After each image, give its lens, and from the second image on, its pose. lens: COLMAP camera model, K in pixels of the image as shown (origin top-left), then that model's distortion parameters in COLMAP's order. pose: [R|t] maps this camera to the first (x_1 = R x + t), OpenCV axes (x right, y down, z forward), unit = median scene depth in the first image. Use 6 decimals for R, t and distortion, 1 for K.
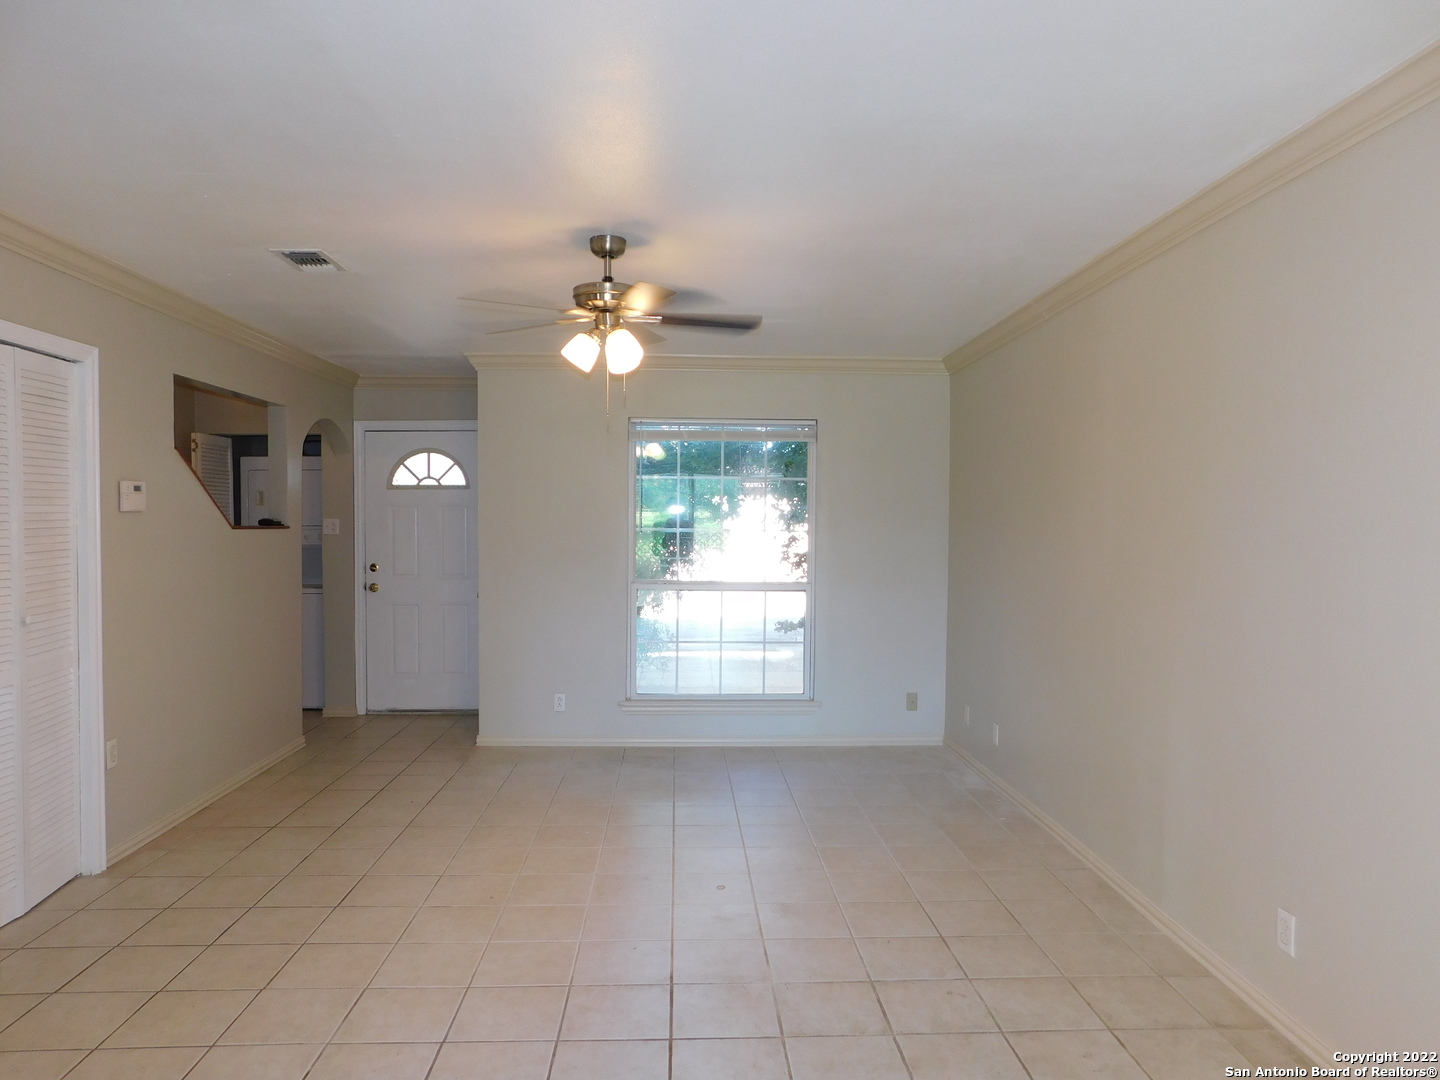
lens RADIAL K [[957.7, 0, 706.2], [0, 957.7, 538.5], [0, 0, 1]] dist [-0.024192, 0.017003]
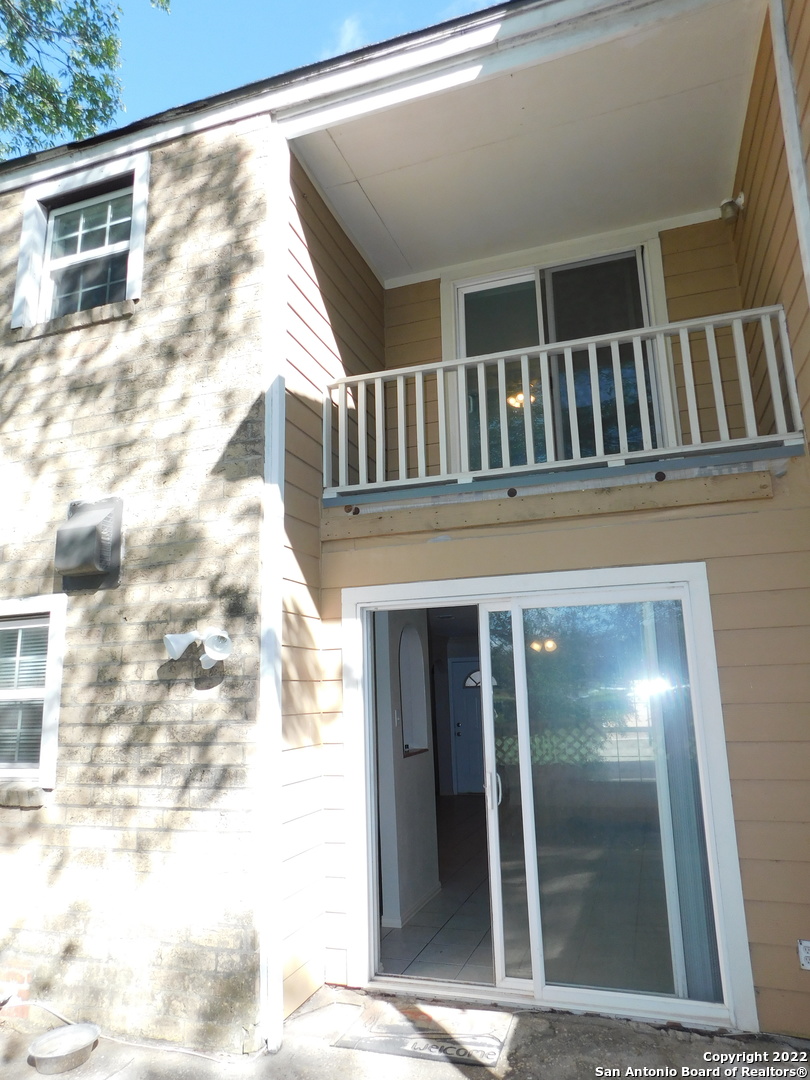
lens RADIAL K [[718.3, 0, 404.4], [0, 718.3, 541.4], [0, 0, 1]] dist [-0.024192, 0.017003]
pose [[0.936462, -0.100599, -0.336033, 0.211549], [0.017261, 0.970047, -0.242303, 0.028762], [0.350344, 0.221107, 0.910149, -1.018814]]
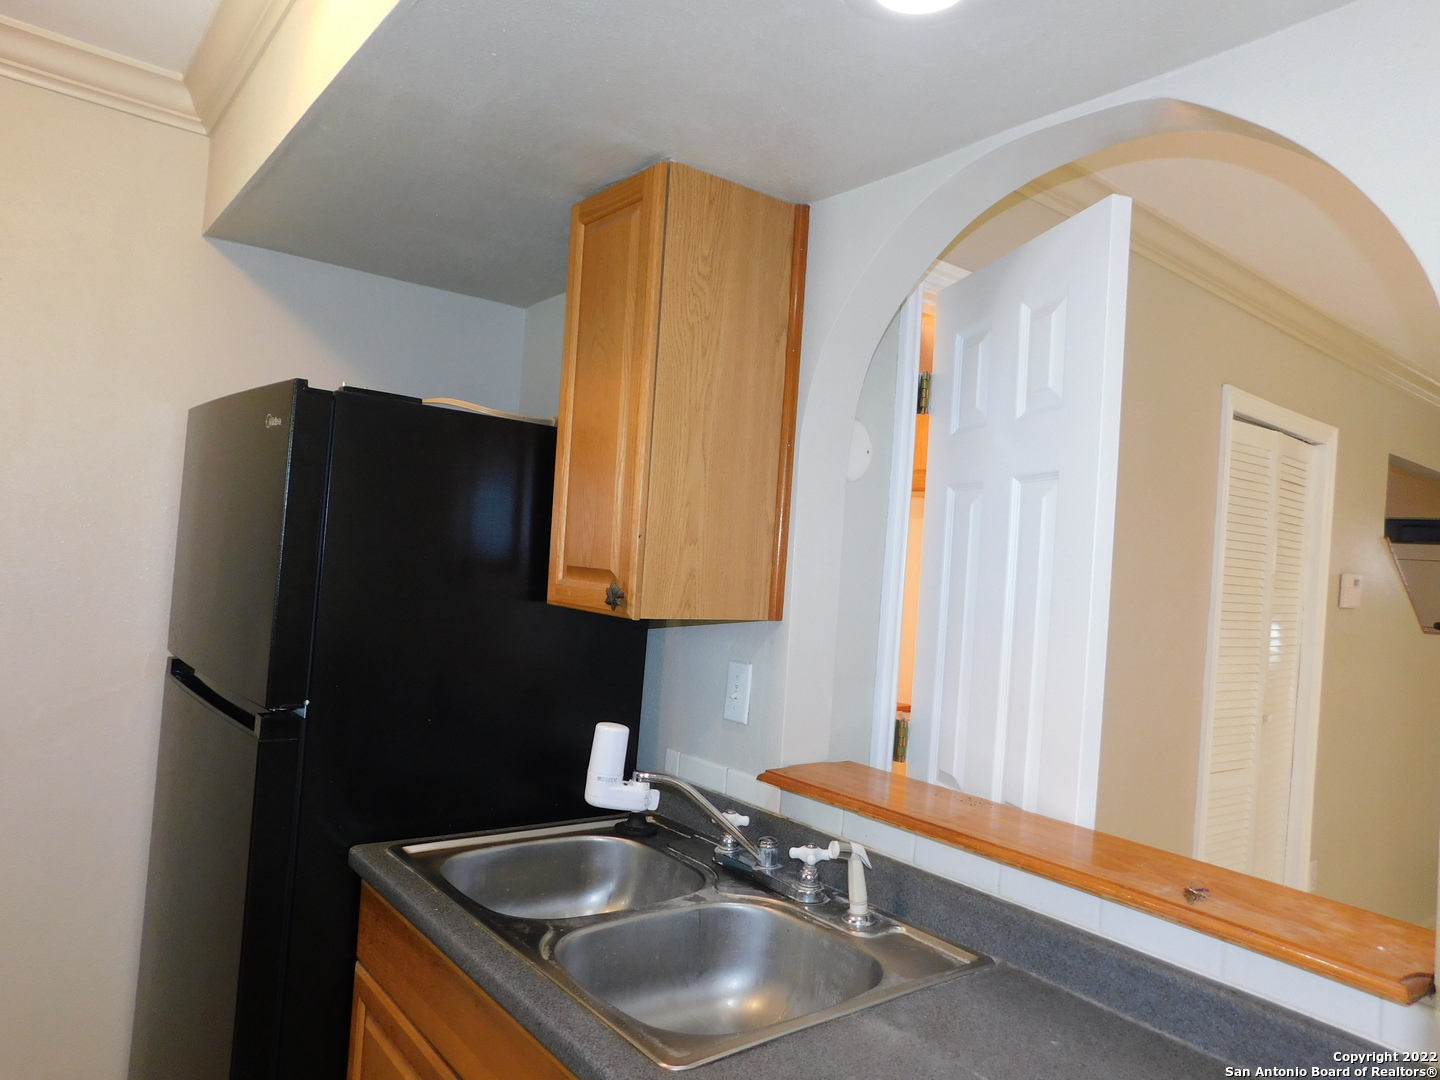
lens RADIAL K [[957.7, 0, 715.7], [0, 957.7, 550.6], [0, 0, 1]] dist [-0.024192, 0.017003]
pose [[0.593392, 0.047243, -0.803526, -0.221955], [-0.104059, 0.994401, -0.018381, -0.003565], [0.798159, 0.094521, 0.594986, -0.011614]]
